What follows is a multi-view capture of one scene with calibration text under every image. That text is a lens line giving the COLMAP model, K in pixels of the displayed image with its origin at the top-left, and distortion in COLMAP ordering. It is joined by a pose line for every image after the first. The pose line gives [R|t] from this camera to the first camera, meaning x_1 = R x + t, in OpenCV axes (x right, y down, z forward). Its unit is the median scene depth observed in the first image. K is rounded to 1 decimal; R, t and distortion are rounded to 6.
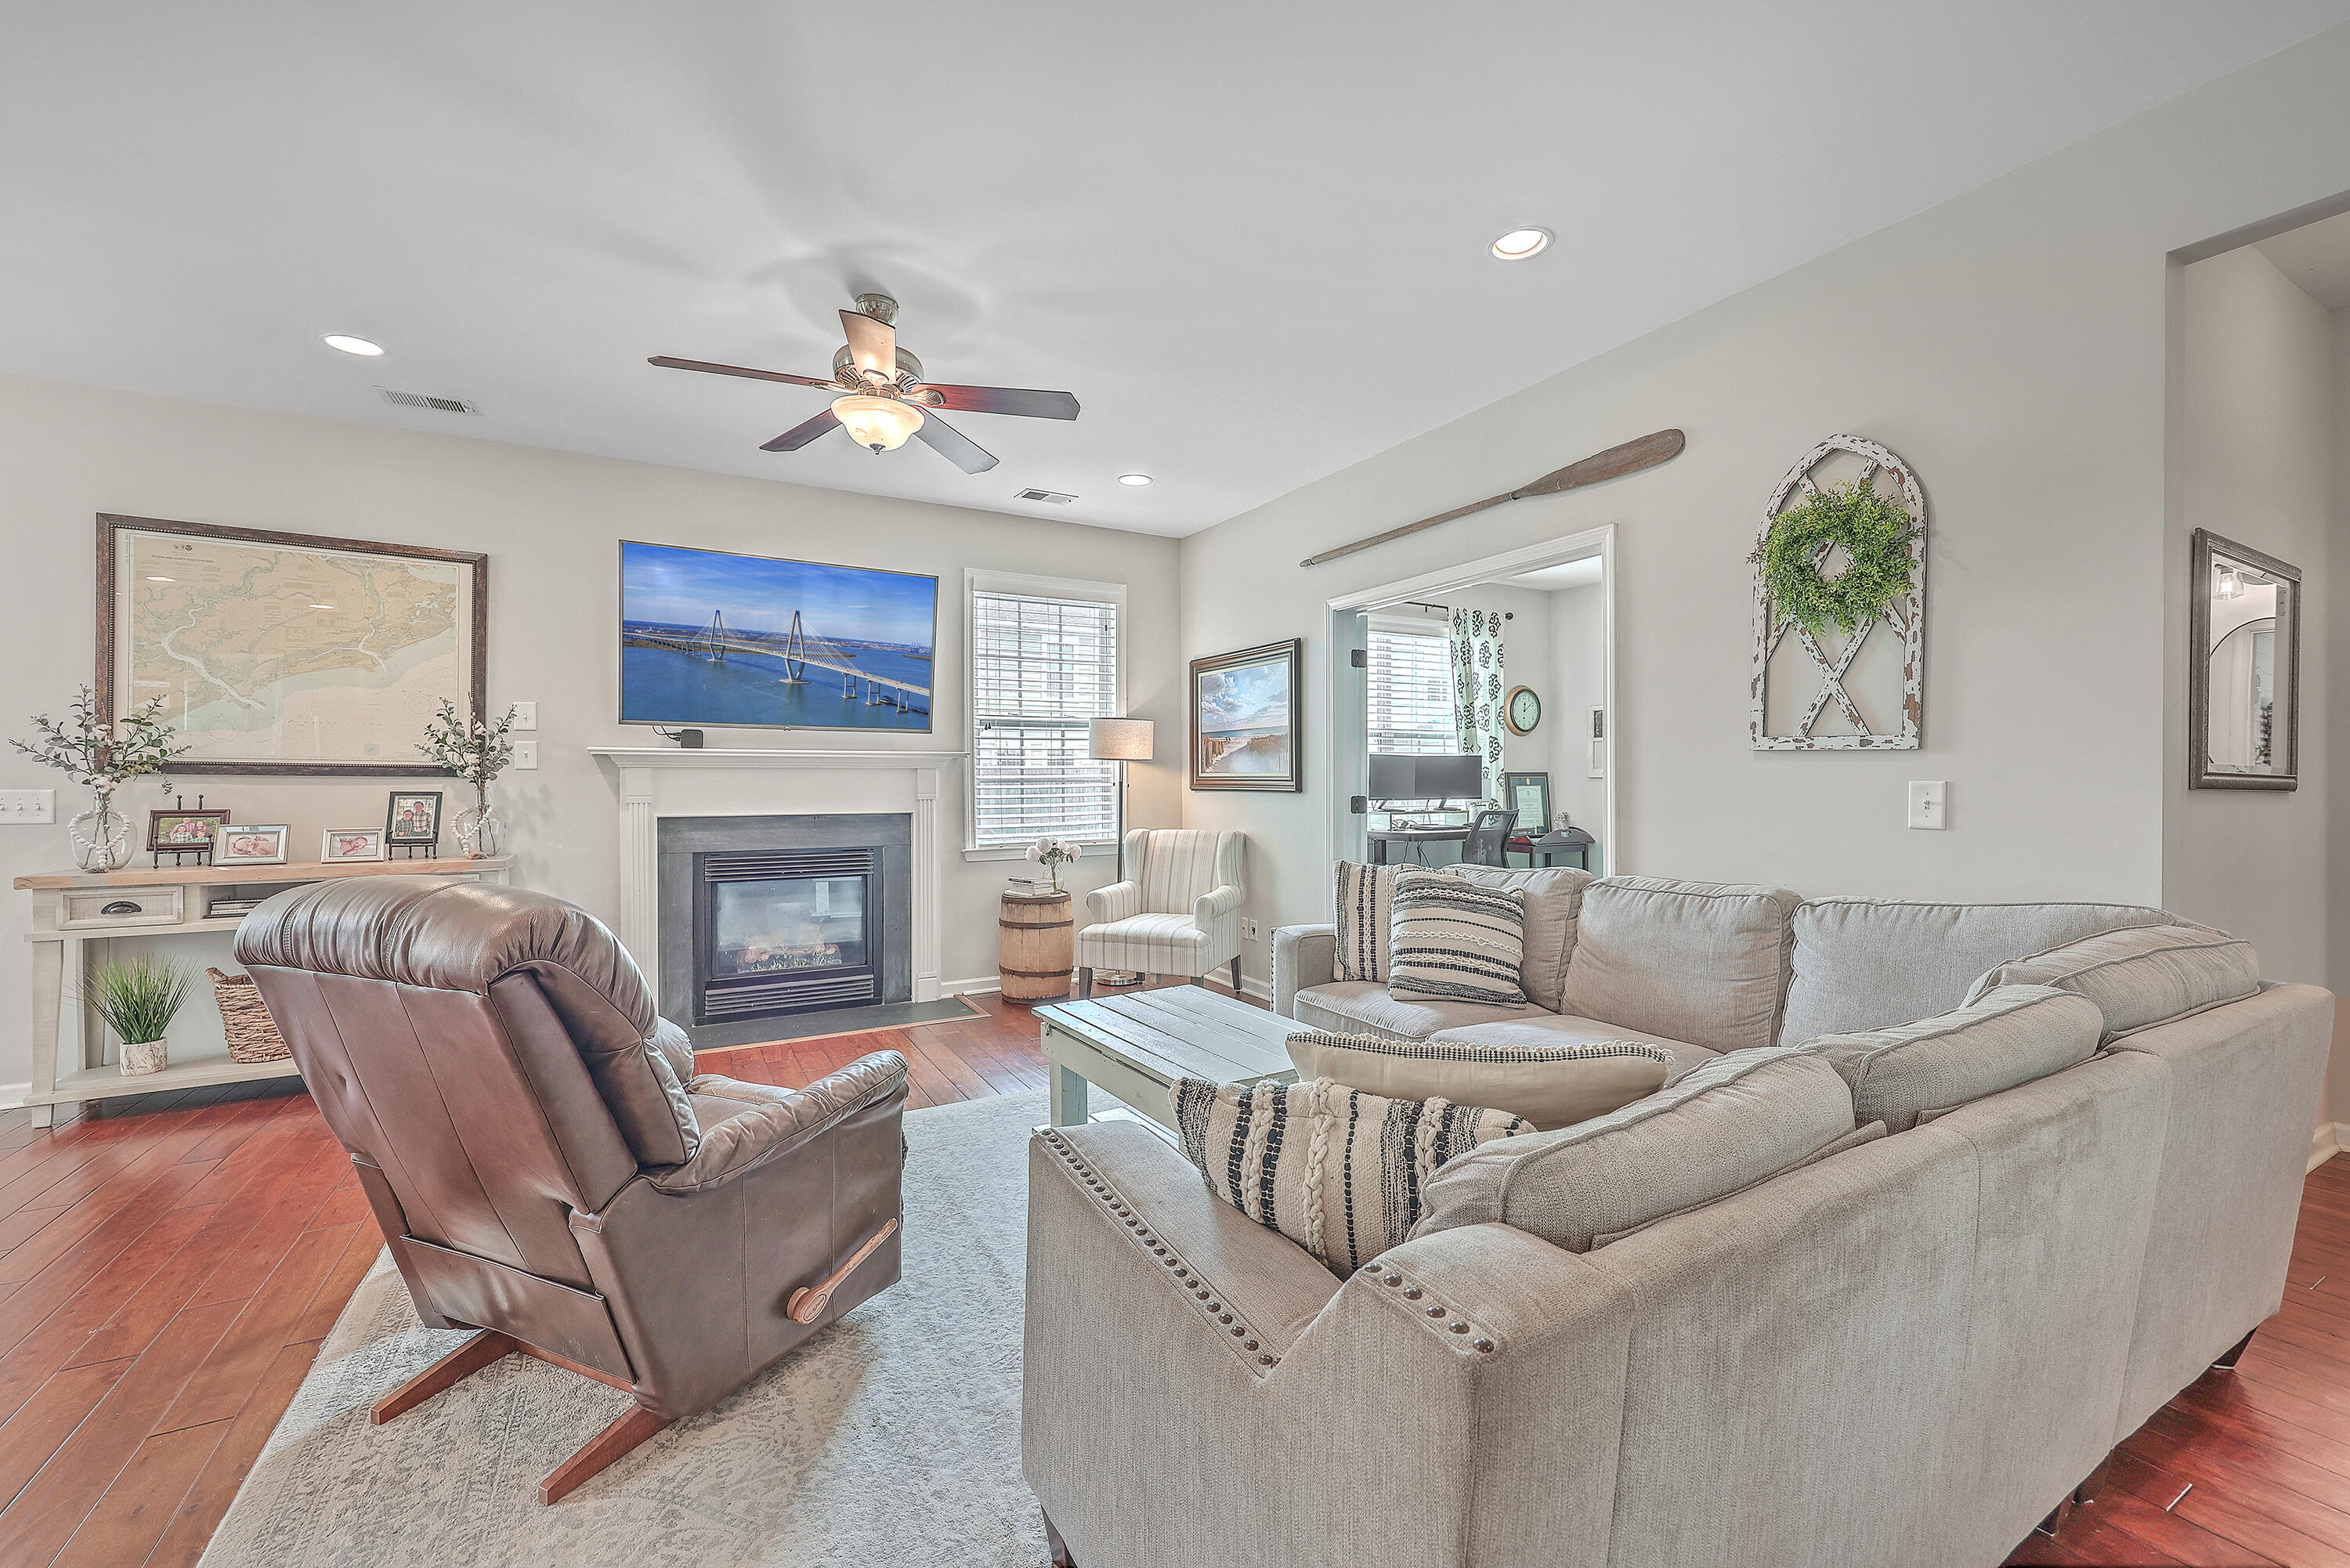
lens RADIAL K [[949.5, 0, 1171.8], [0, 949.5, 779.3], [0, 0, 1]] dist [0.000435, 0.000917]
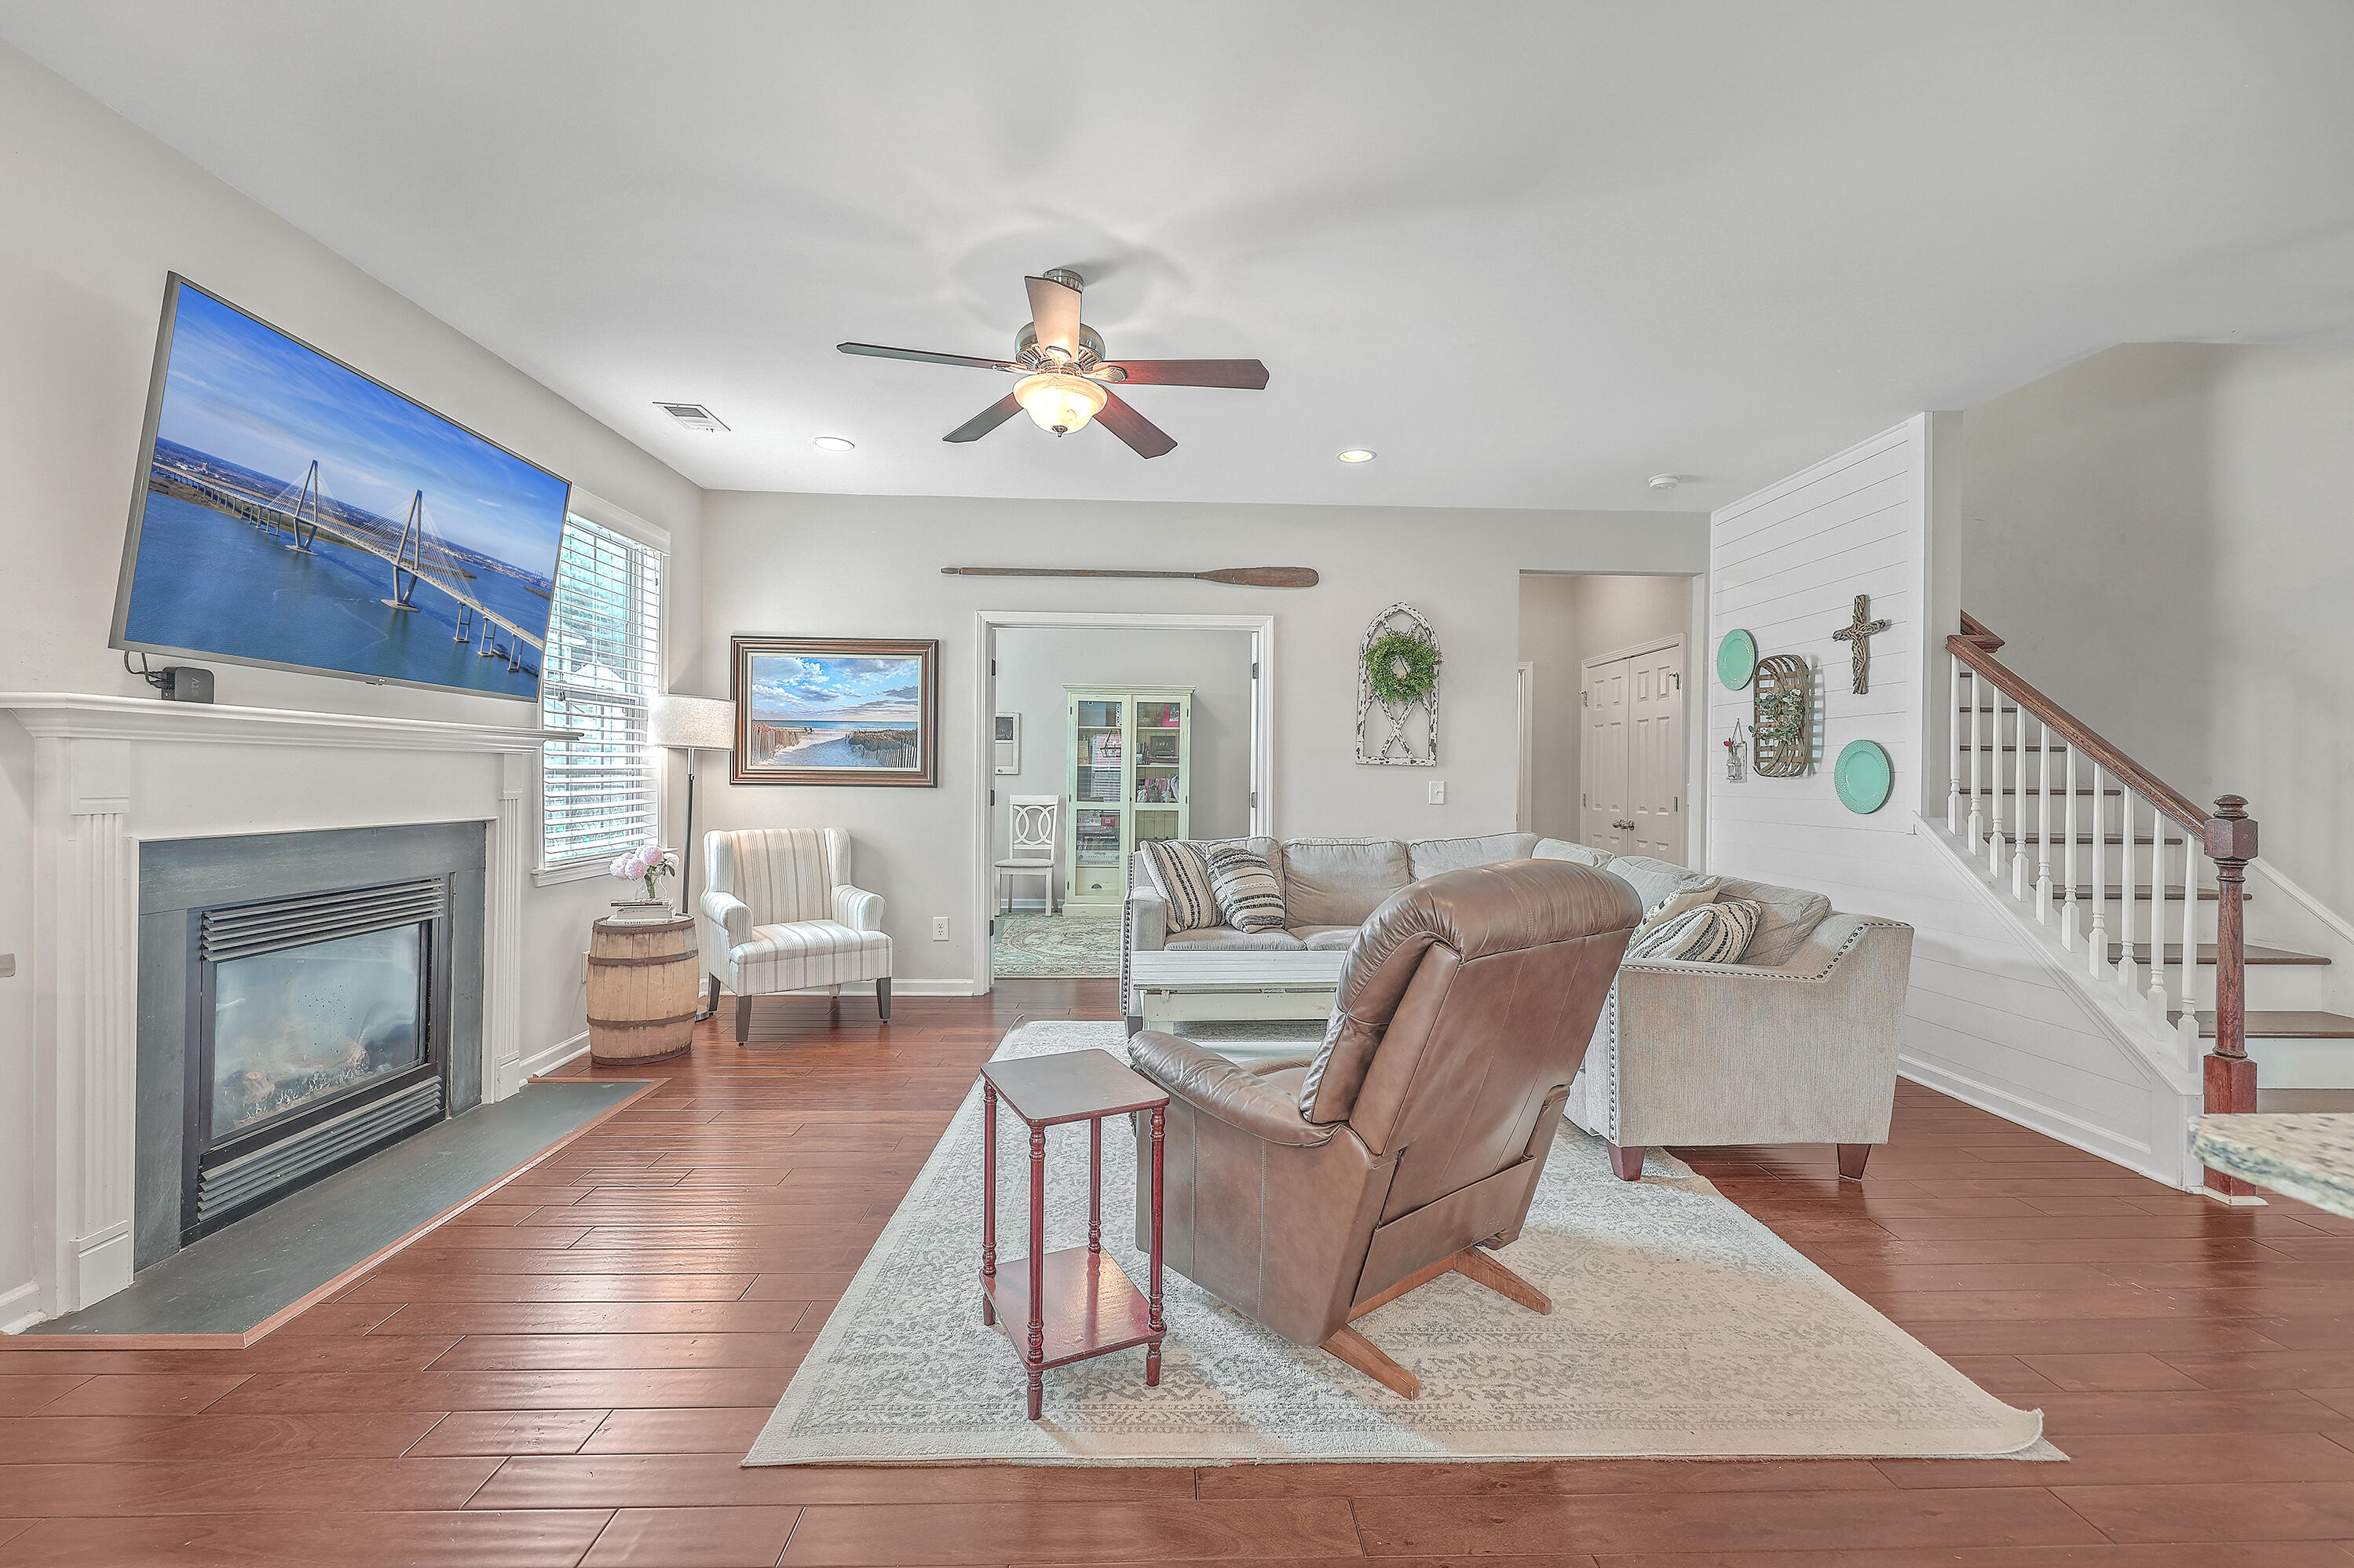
lens RADIAL K [[951.2, 0, 1191.5], [0, 951.2, 780.3], [0, 0, 1]] dist [0.000435, 0.000917]
pose [[0.456034, 0.002661, 0.889958, -0.681803], [-0.011679, 0.999927, 0.002994, -0.000029], [-0.889886, -0.011759, 0.456032, 0.272040]]
